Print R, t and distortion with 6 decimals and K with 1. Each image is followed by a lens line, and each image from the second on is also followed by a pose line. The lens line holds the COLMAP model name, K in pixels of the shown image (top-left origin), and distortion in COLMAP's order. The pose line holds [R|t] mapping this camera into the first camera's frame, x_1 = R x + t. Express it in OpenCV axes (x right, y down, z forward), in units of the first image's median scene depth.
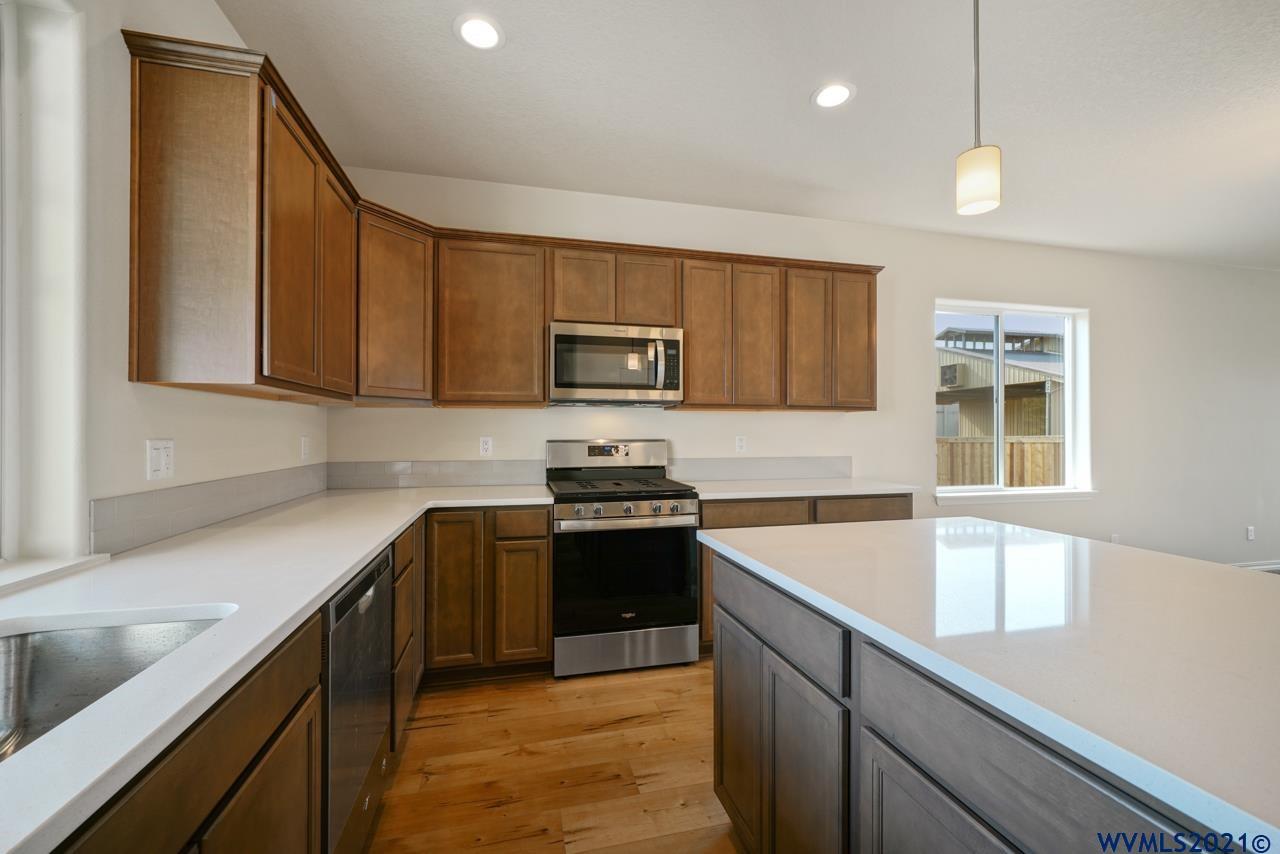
lens RADIAL K [[521.5, 0, 644.1], [0, 521.5, 427.3], [0, 0, 1]] dist [-0.004218, 0.001473]
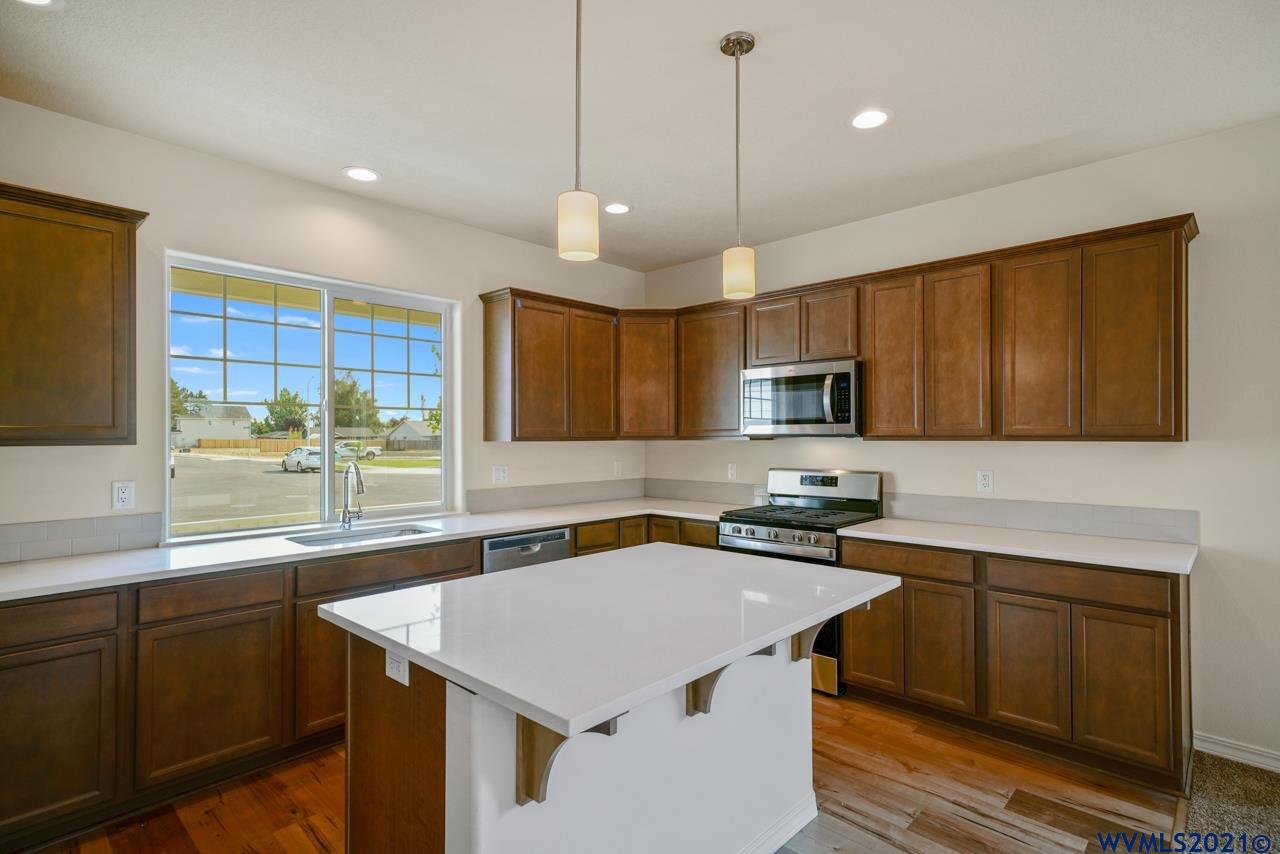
lens RADIAL K [[636.5, 0, 633.7], [0, 636.5, 436.0], [0, 0, 1]] dist [0.021236, 0.001035]
pose [[0.534280, -0.001787, -0.845306, 0.966669], [0.009938, 0.999942, 0.004168, -0.063041], [0.845249, -0.010628, 0.534267, 0.016014]]
